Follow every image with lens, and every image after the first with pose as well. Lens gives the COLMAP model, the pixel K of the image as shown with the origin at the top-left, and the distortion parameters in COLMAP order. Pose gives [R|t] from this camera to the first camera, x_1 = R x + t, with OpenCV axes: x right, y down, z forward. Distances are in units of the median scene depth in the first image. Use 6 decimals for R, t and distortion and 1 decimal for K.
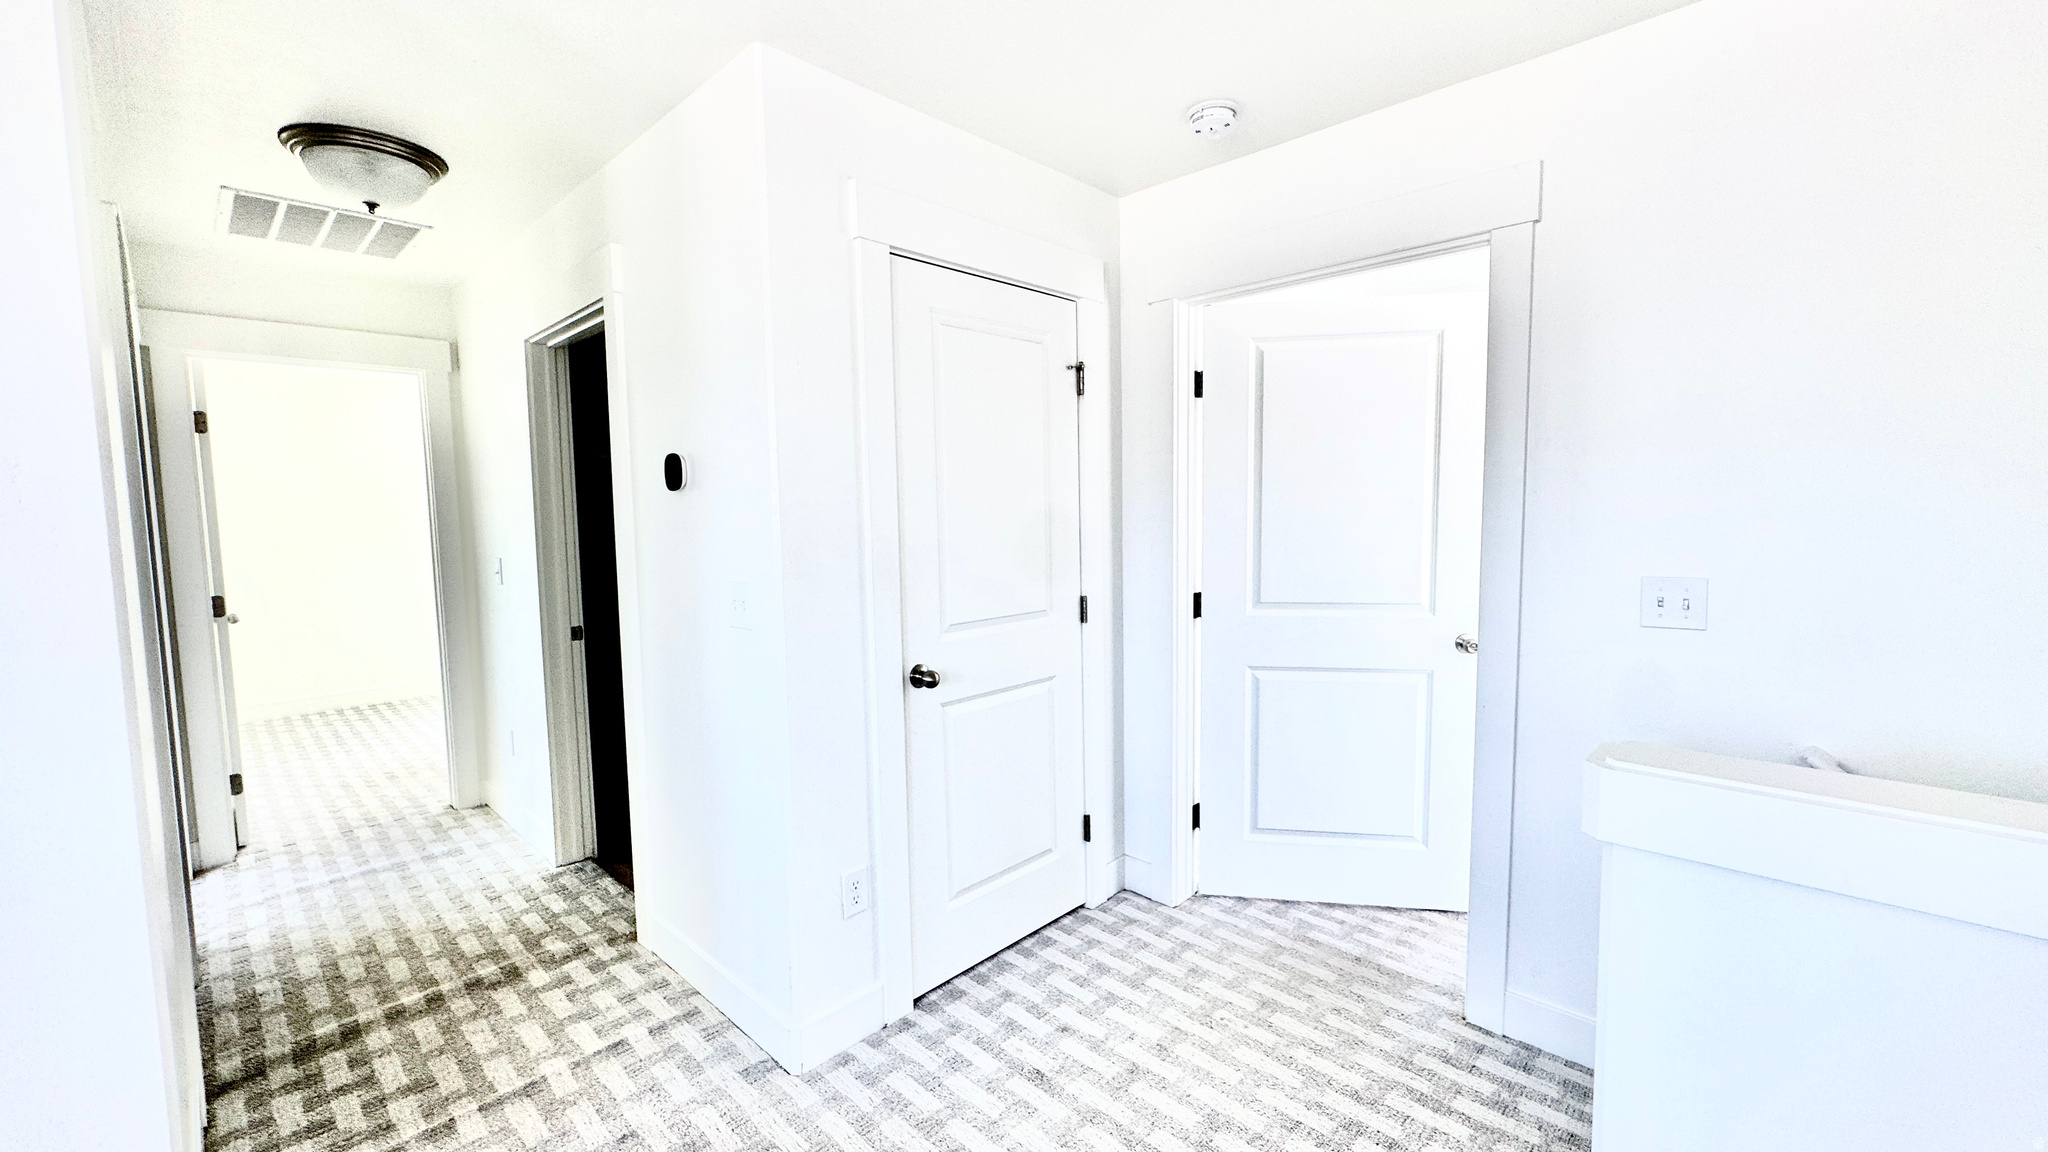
lens RADIAL K [[813.3, 0, 1025.2], [0, 813.3, 576.8], [0, 0, 1]] dist [-0.001013, 0.000092]
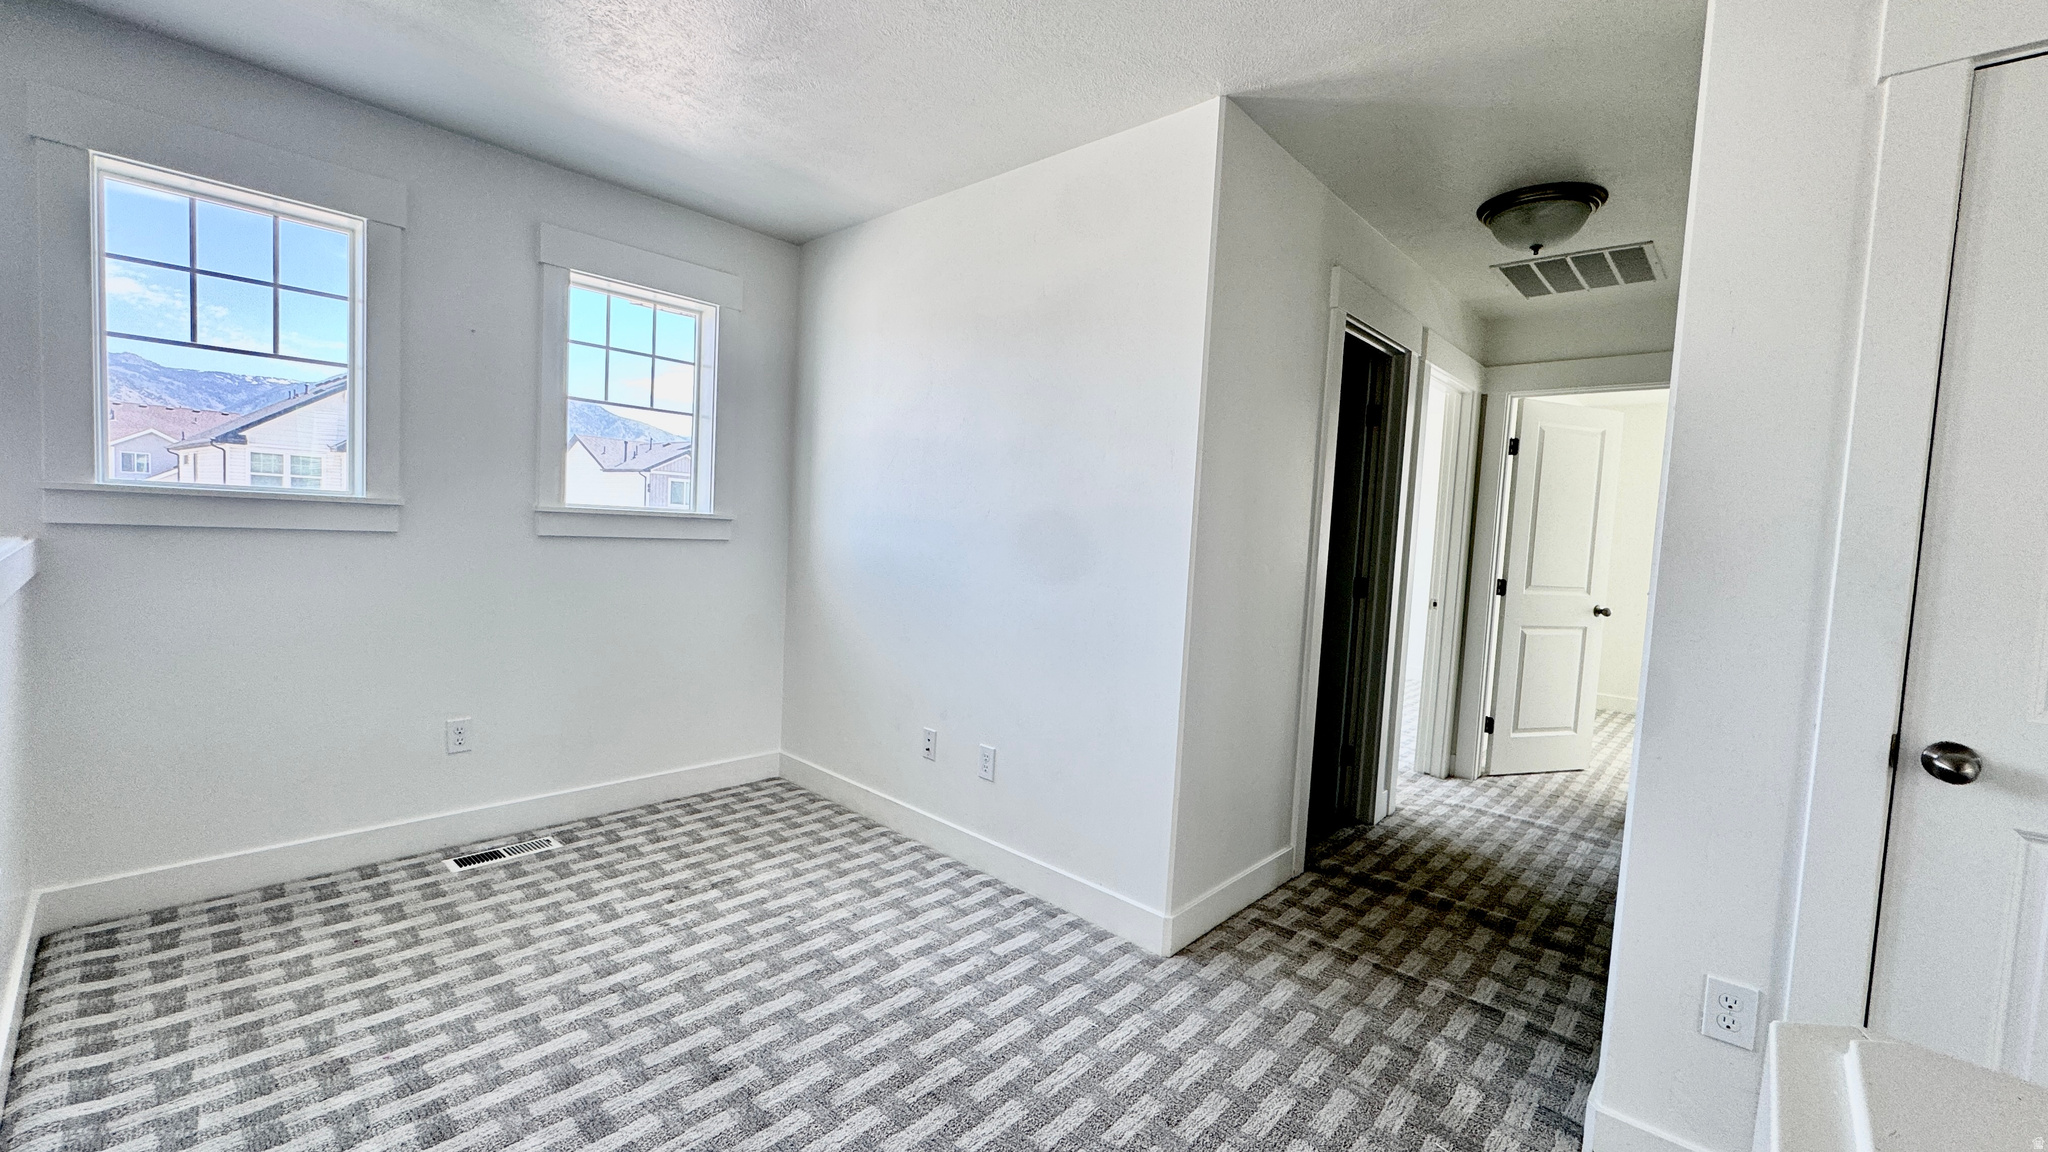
lens RADIAL K [[813.3, 0, 1025.1], [0, 813.3, 573.3], [0, 0, 1]] dist [-0.001013, 0.000092]
pose [[0.021567, 0.075877, -0.996884, 0.444228], [-0.134941, 0.988212, 0.072298, 0.035683], [0.990619, 0.132961, 0.031552, 0.298510]]
